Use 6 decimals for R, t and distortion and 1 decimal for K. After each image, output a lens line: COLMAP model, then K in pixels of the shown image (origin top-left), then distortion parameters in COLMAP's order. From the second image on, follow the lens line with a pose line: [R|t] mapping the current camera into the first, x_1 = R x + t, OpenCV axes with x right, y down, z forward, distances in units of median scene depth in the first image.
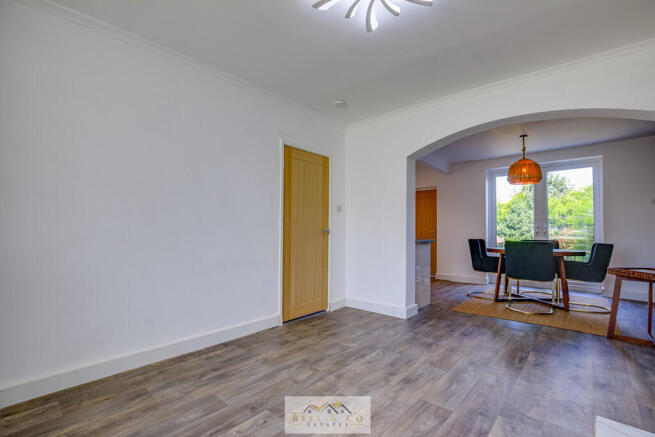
lens RADIAL K [[303.2, 0, 327.5], [0, 303.2, 218.5], [0, 0, 1]] dist [-0.001955, -0.000485]
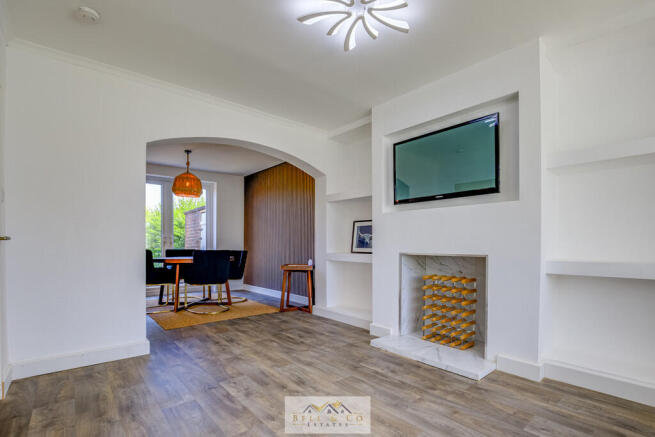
lens RADIAL K [[310.1, 0, 328.8], [0, 310.1, 244.3], [0, 0, 1]] dist [-0.000933, -0.000266]
pose [[0.137927, -0.001408, 0.990441, -0.455654], [-0.046797, 0.998873, 0.007936, 0.025875], [-0.989336, -0.047444, 0.137706, 0.450640]]
